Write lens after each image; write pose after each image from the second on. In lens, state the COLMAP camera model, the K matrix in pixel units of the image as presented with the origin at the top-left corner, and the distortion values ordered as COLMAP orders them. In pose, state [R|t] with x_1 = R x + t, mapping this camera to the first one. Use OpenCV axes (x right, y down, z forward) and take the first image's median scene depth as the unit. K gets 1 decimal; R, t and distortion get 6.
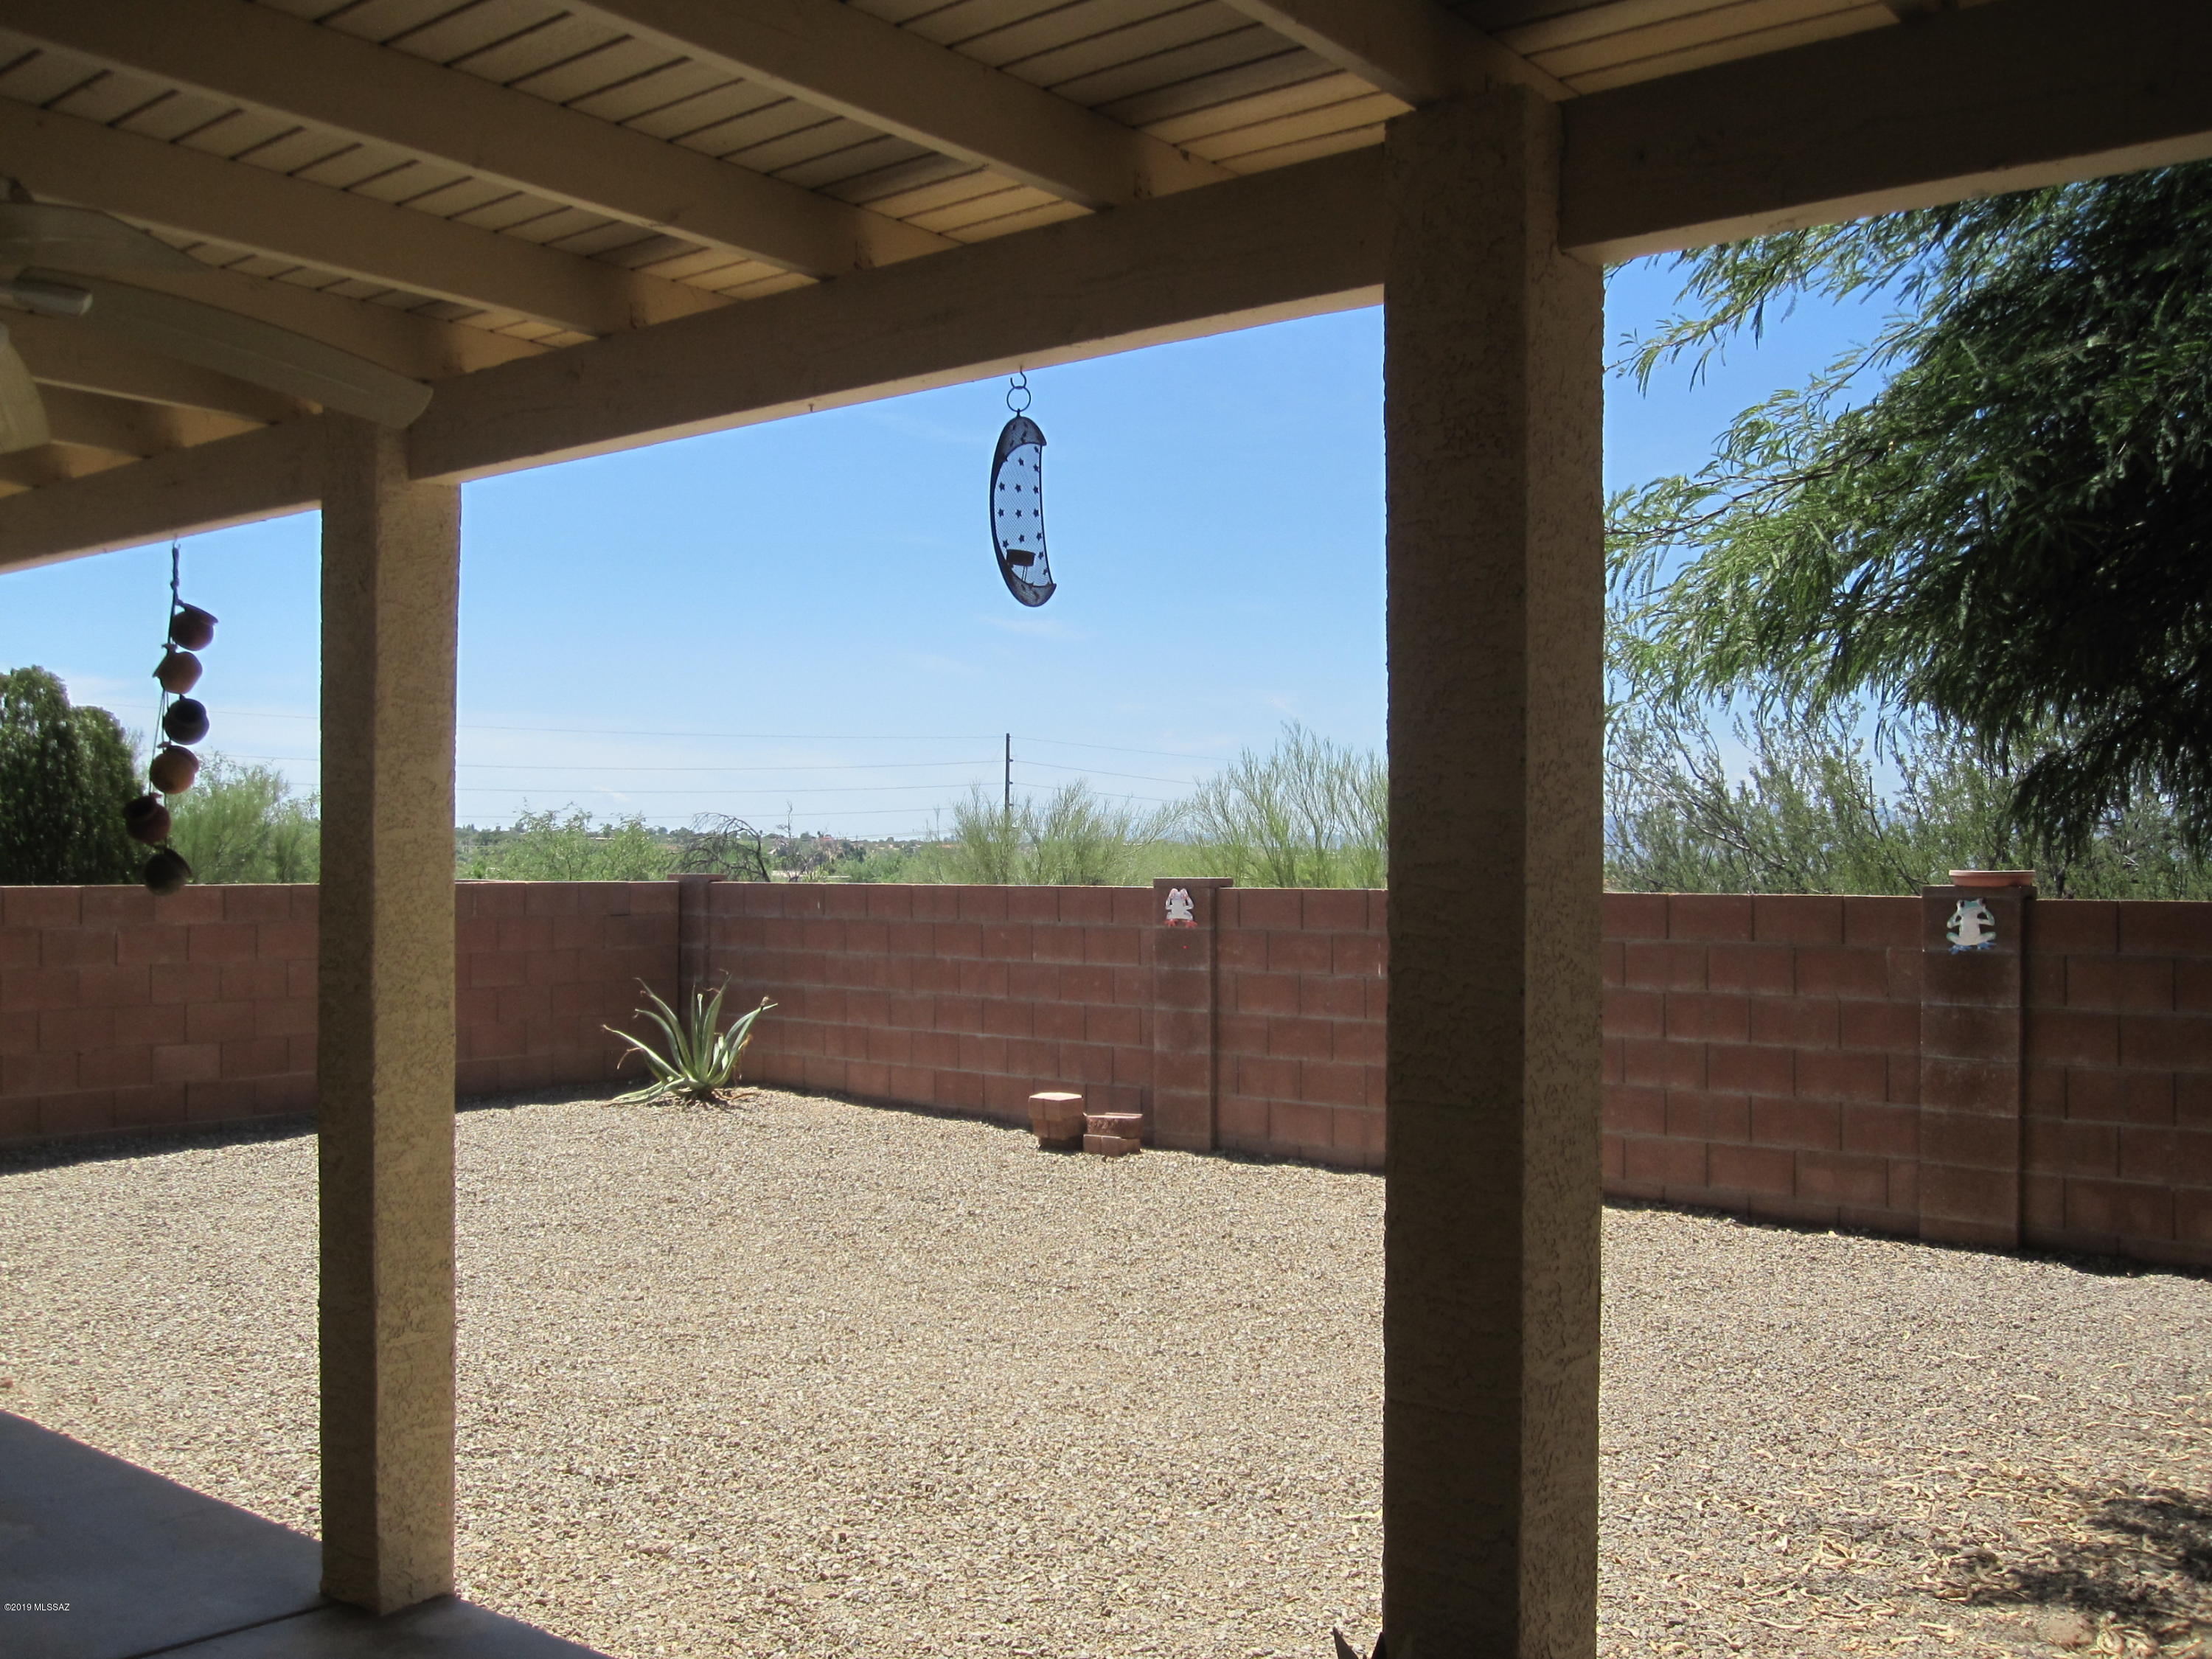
lens RADIAL K [[2174.6, 0, 1103.6], [0, 2174.6, 826.7], [0, 0, 1]] dist [-0.058542, 0.000000]
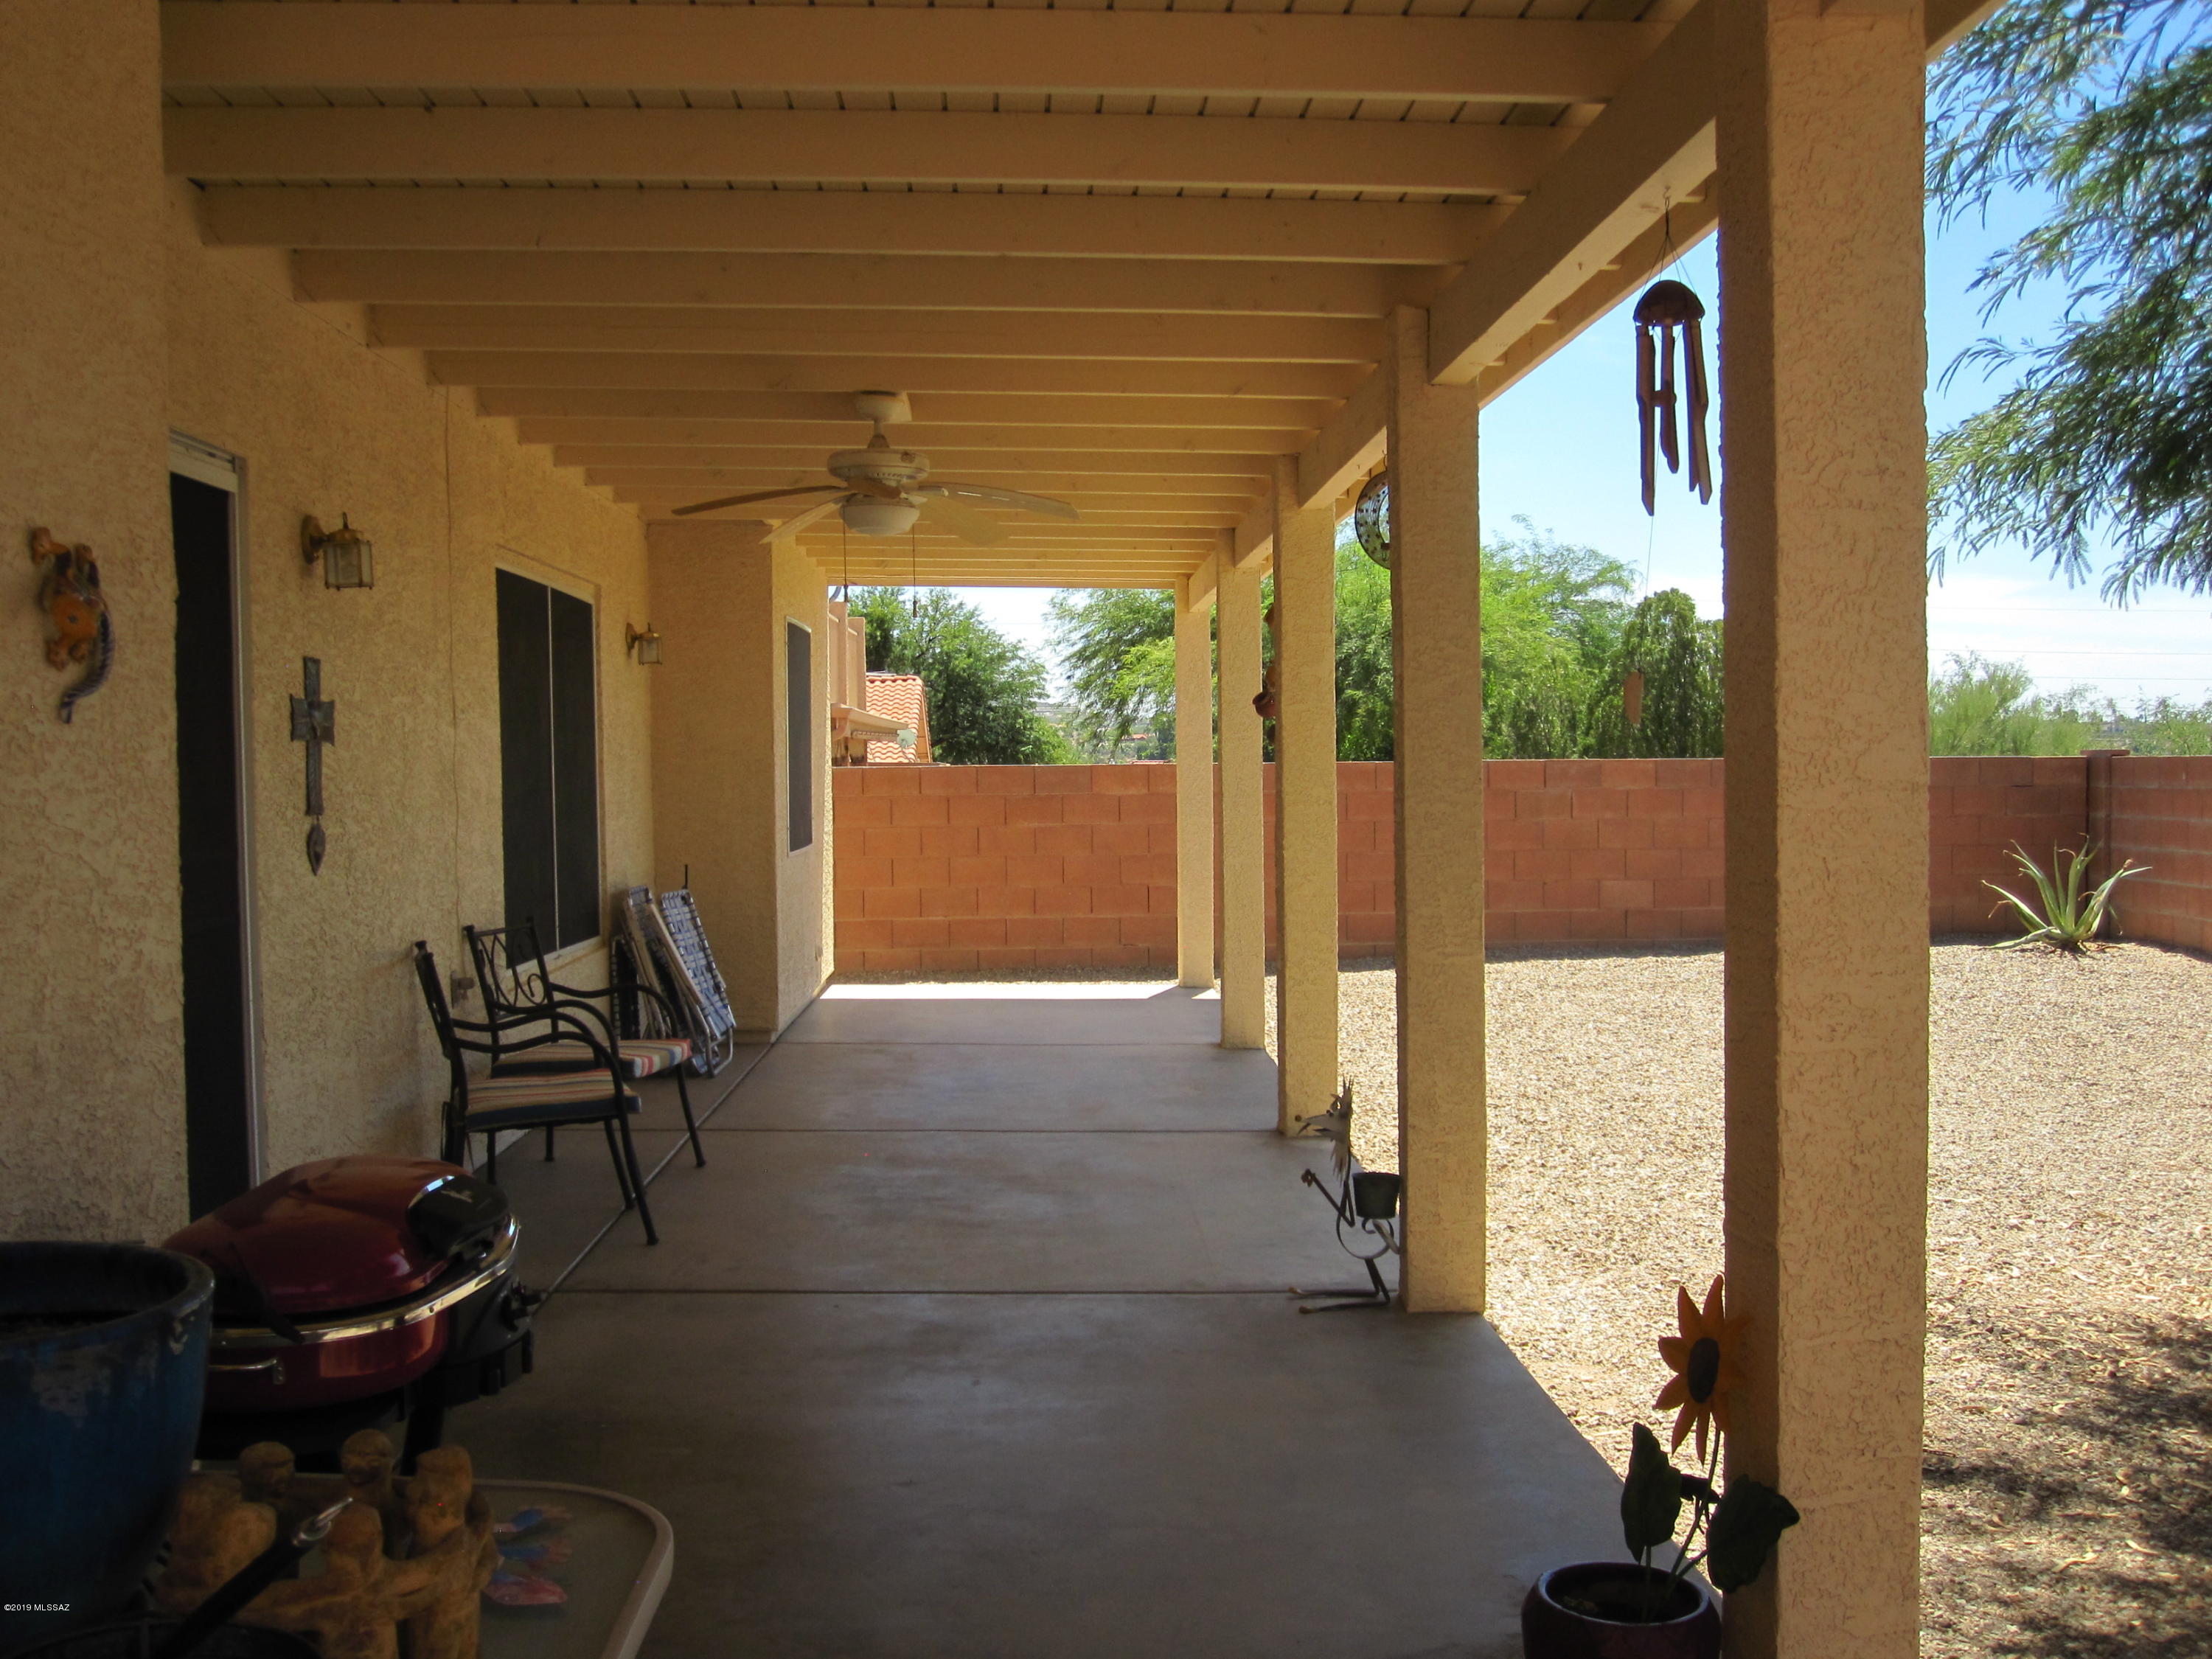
lens RADIAL K [[2174.6, 0, 1110.3], [0, 2174.6, 833.2], [0, 0, 1]] dist [-0.058542, 0.000000]
pose [[0.674075, 0.017118, -0.738464, 0.297836], [0.019634, 0.998963, 0.041078, 0.010241], [0.738402, -0.042189, 0.673040, -0.110957]]
